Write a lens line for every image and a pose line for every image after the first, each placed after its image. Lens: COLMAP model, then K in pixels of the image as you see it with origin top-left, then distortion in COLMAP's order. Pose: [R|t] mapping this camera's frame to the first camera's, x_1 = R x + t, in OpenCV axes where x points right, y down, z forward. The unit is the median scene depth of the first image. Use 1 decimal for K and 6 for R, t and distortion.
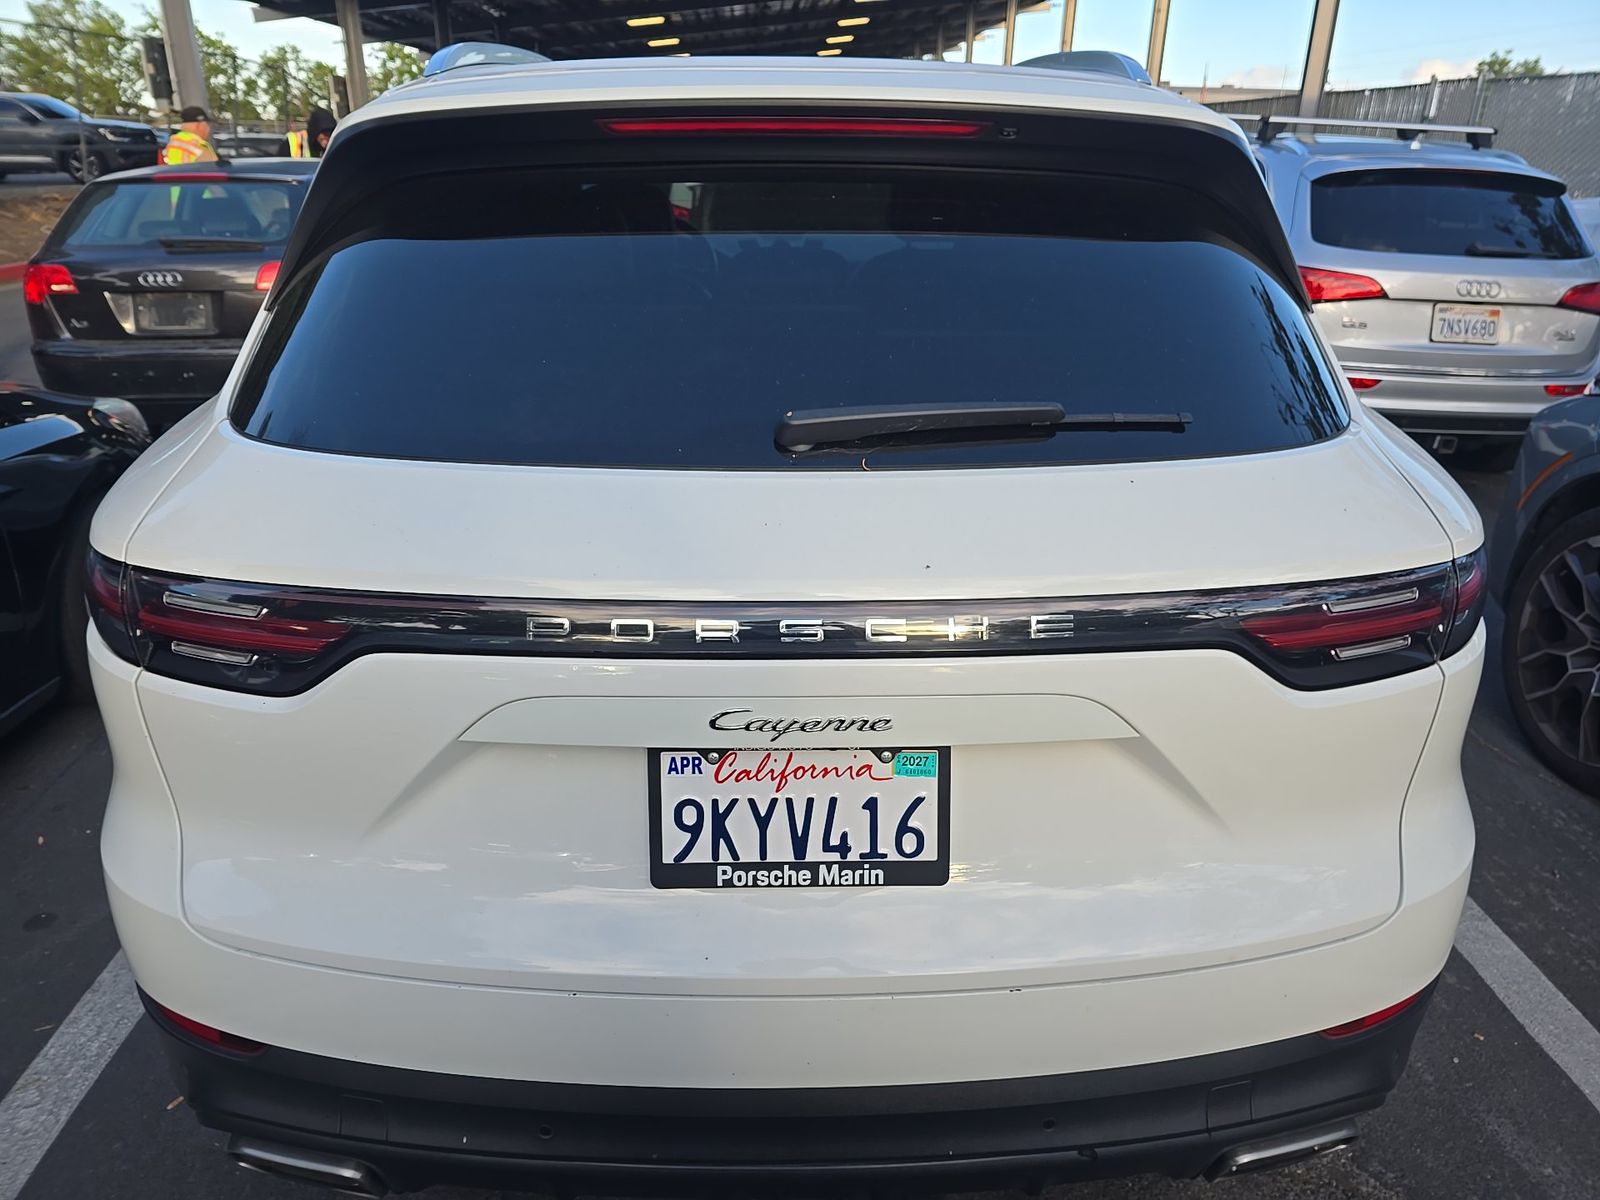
lens RADIAL K [[1076.6, 0, 806.5], [0, 1076.6, 662.7], [0, 0, 1]] dist [0.040248, -0.041796]
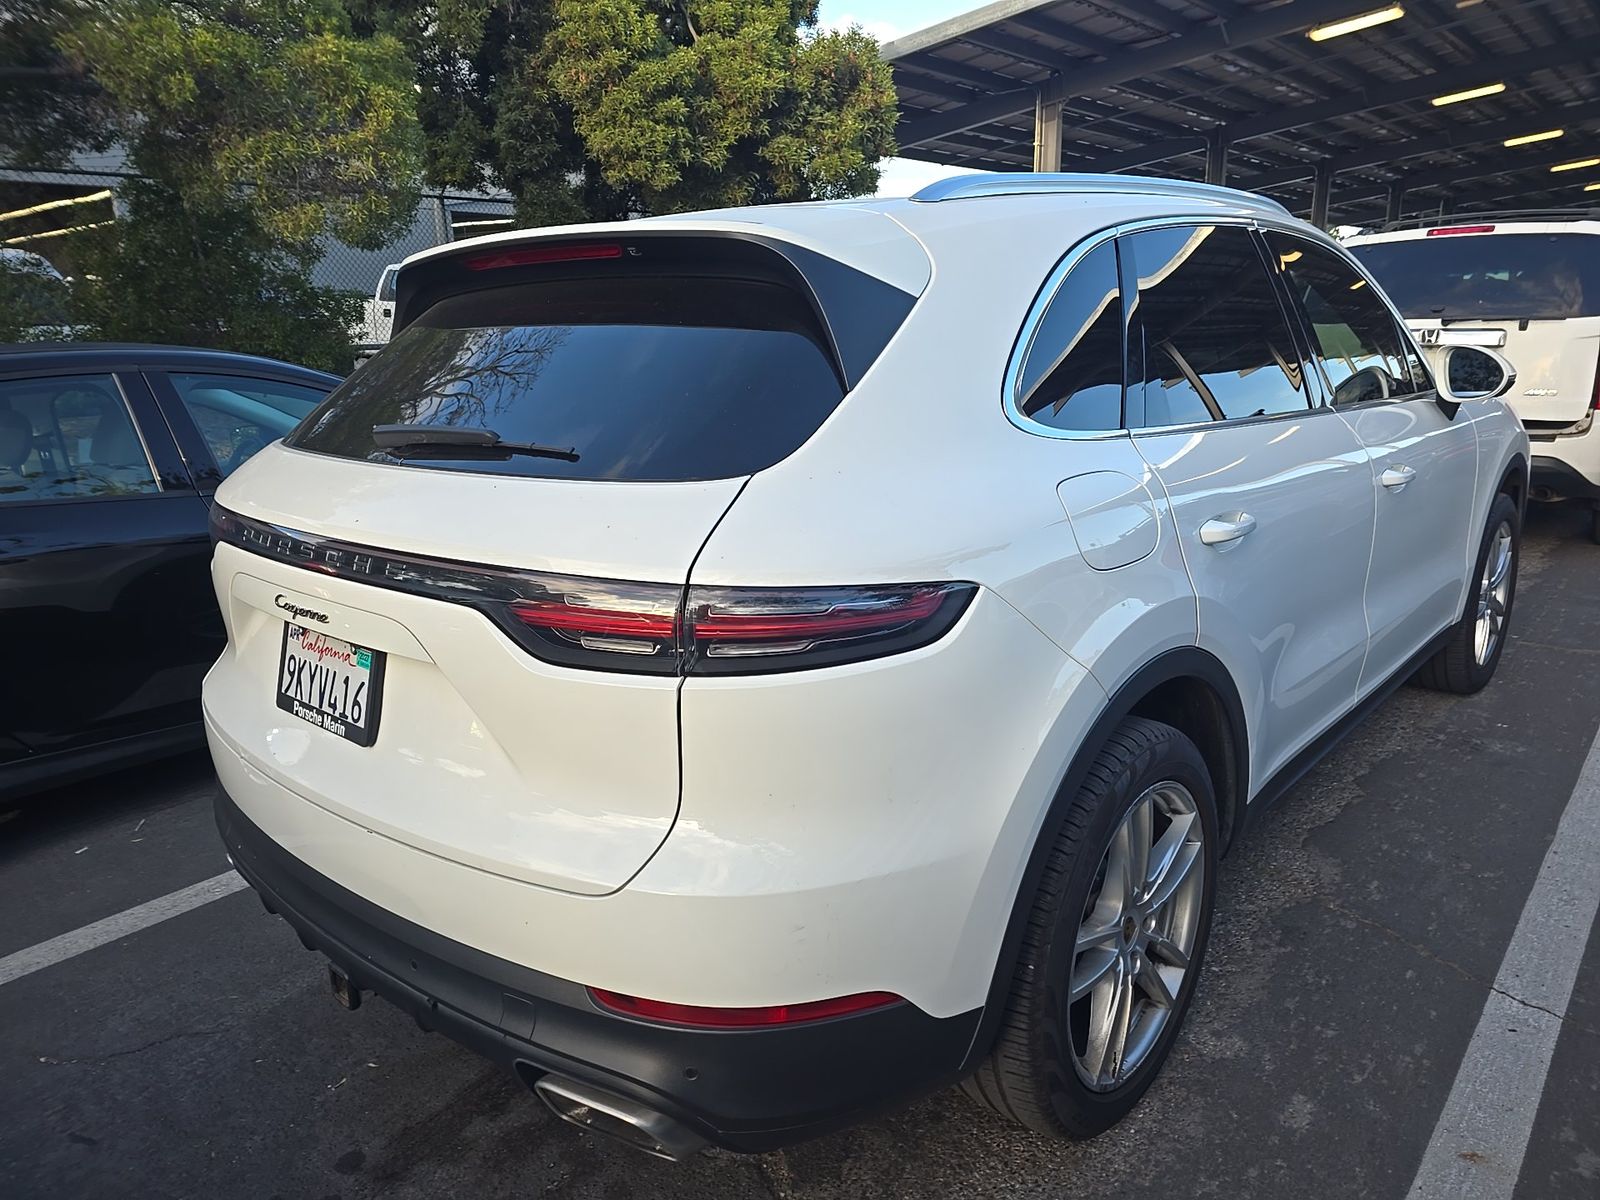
lens RADIAL K [[1076.6, 0, 806.5], [0, 1076.6, 662.7], [0, 0, 1]] dist [0.040248, -0.041796]
pose [[0.718368, 0.166921, -0.675341, 1.546868], [-0.264485, 0.963421, -0.043212, 0.001844], [0.643425, 0.209660, 0.736239, 0.288281]]
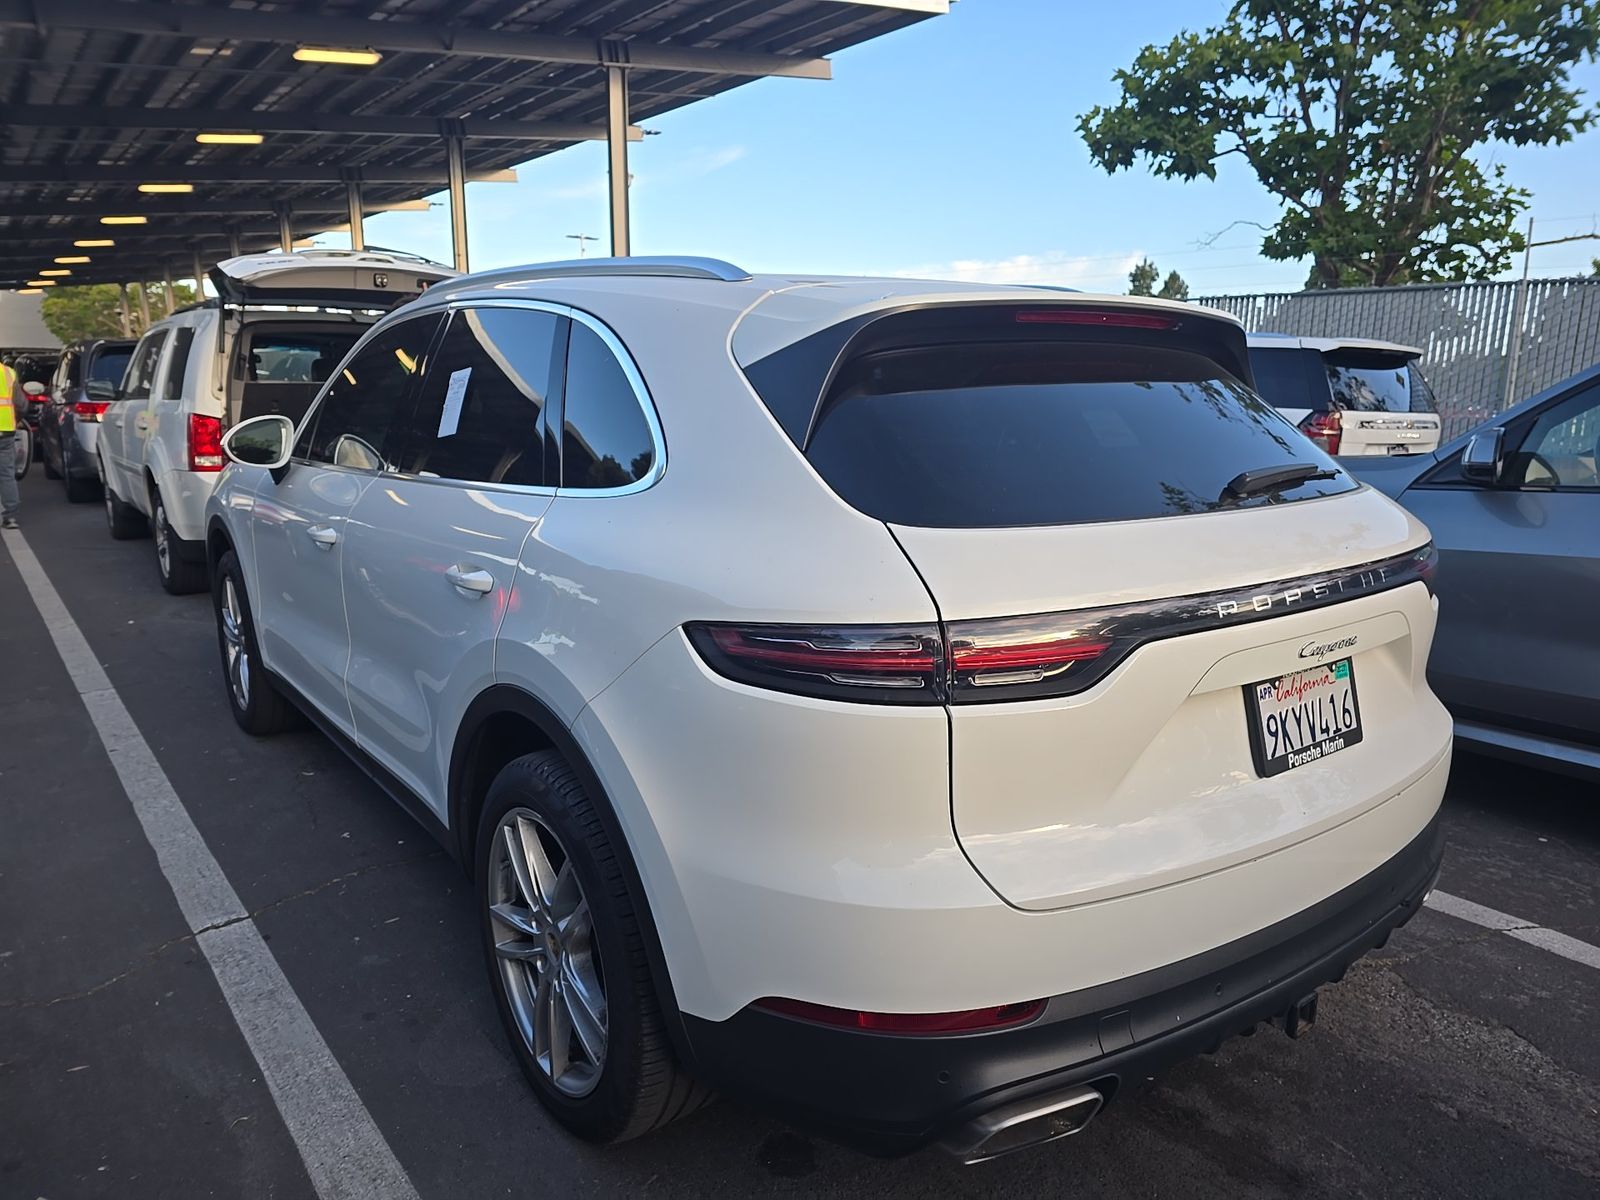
lens RADIAL K [[1076.6, 0, 806.5], [0, 1076.6, 662.7], [0, 0, 1]] dist [0.040248, -0.041796]
pose [[0.818872, -0.163461, 0.550208, -1.479010], [0.257808, 0.961200, -0.098133, 0.035068], [-0.512819, 0.222206, 0.829241, 0.036746]]
